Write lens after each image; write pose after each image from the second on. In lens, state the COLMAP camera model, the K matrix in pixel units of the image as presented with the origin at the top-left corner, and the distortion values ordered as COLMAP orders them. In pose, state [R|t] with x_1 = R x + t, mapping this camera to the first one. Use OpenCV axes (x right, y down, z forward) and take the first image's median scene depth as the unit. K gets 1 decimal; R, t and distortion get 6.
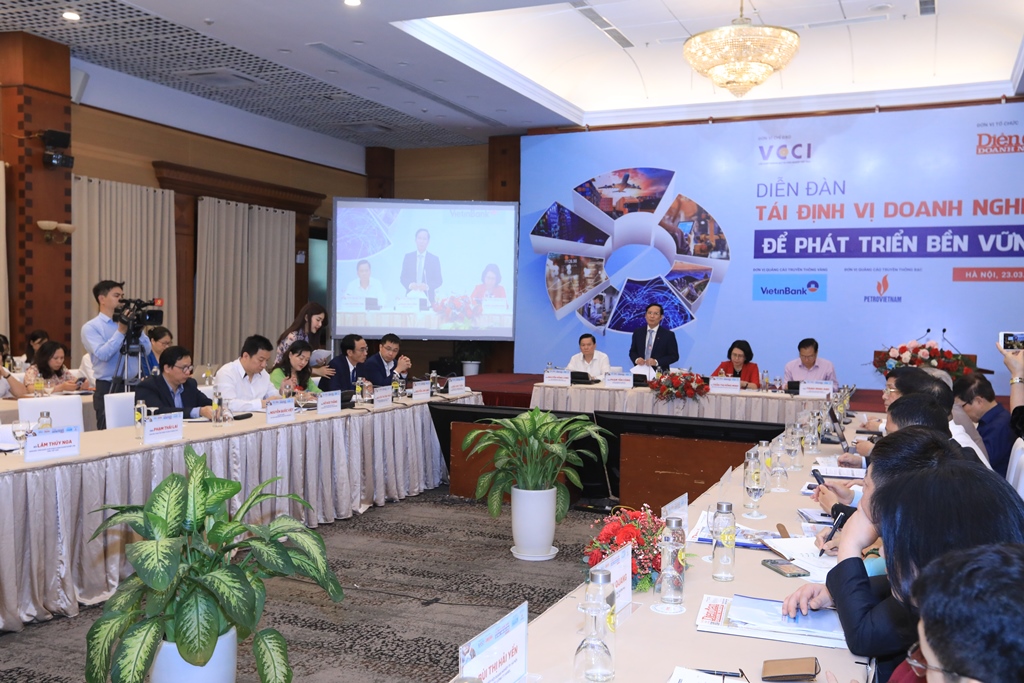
lens RADIAL K [[968.5, 0, 512.0], [0, 968.5, 341.5], [0, 0, 1]] dist [-0.006095, 0.163413]
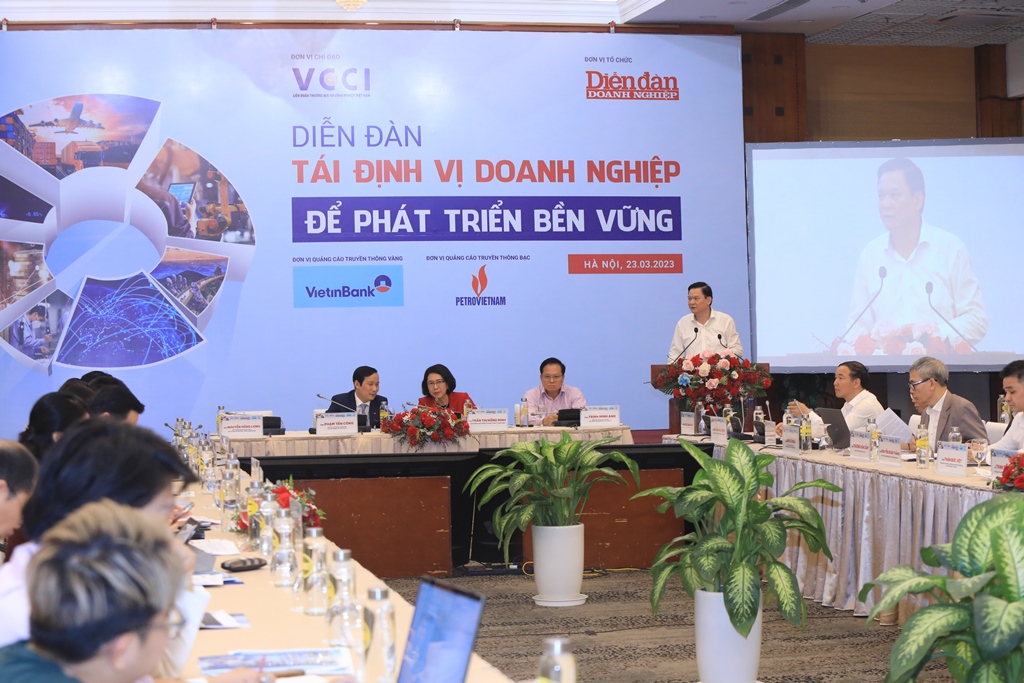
lens RADIAL K [[2065.5, 0, 512.0], [0, 2065.5, 341.5], [0, 0, 1]] dist [-0.295073, 0.172297]
pose [[0.817990, -0.034669, 0.574187, -0.417923], [0.050501, 0.998656, -0.011645, 0.002624], [-0.573012, 0.038523, 0.818641, -0.190607]]
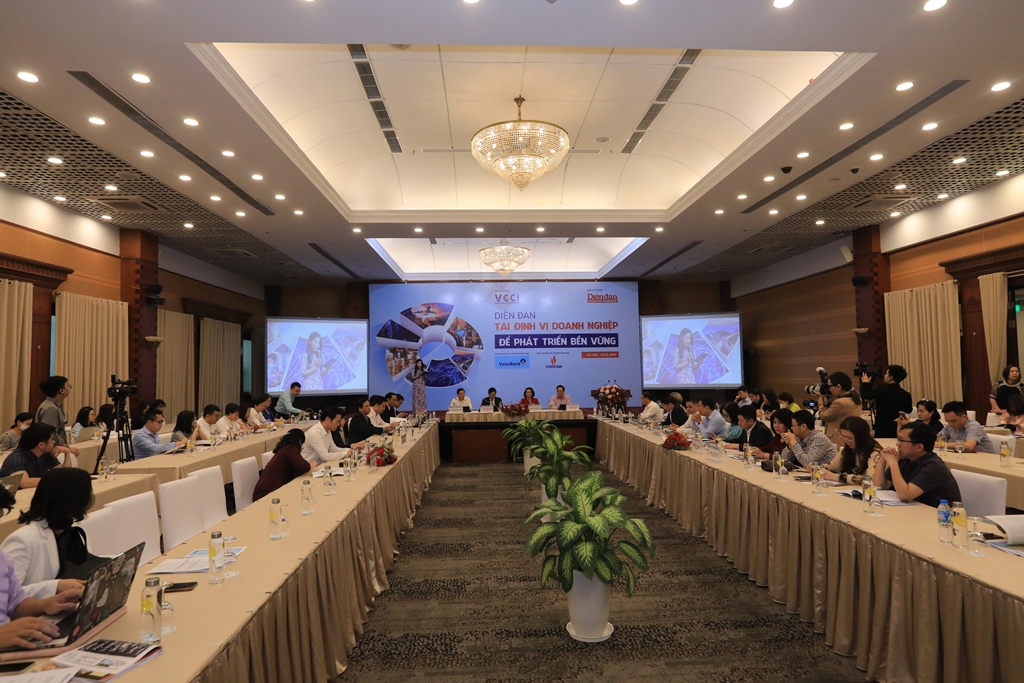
lens RADIAL K [[600.7, 0, 512.0], [0, 600.7, 341.5], [0, 0, 1]] dist [-0.048355, 0.046814]
pose [[0.898712, -0.010371, 0.438416, -0.282605], [0.045593, 0.996512, -0.069889, -0.009538], [-0.436163, 0.082798, 0.896051, -0.165192]]
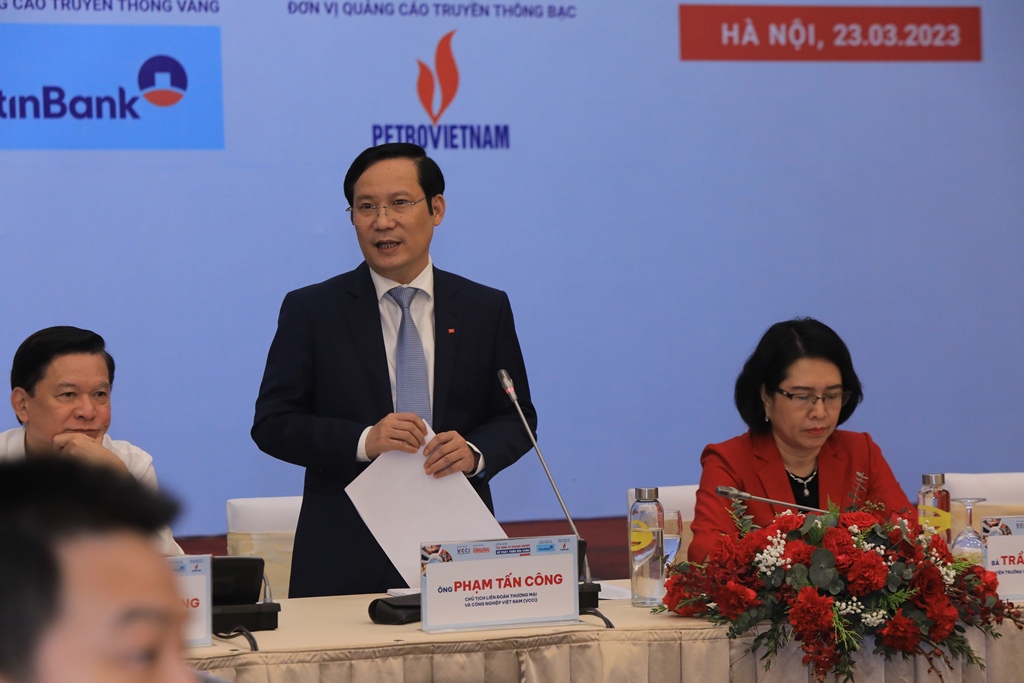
lens RADIAL K [[3694.1, 0, 491.7], [0, 3694.1, 341.7], [0, 0, 1]] dist [0.361378, 3.894729]
pose [[0.705807, -0.049430, 0.706677, -0.232873], [0.050310, 0.998541, 0.019596, -0.010770], [-0.706615, 0.021722, 0.707265, 0.349918]]
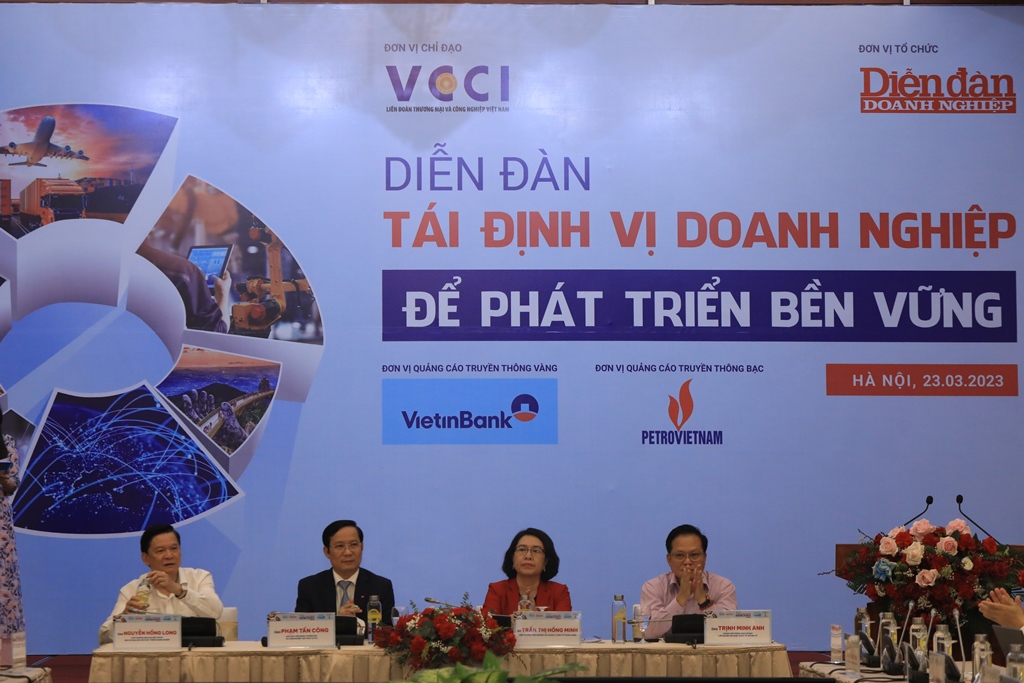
lens RADIAL K [[3126.9, 0, 504.3], [0, 3126.9, 343.5], [0, 0, 1]] dist [0.059399, 1.530854]
pose [[0.905255, 0.000035, 0.424868, -0.262849], [0.032411, 0.997080, -0.069139, 0.007483], [-0.423630, 0.076359, 0.902611, -0.202104]]
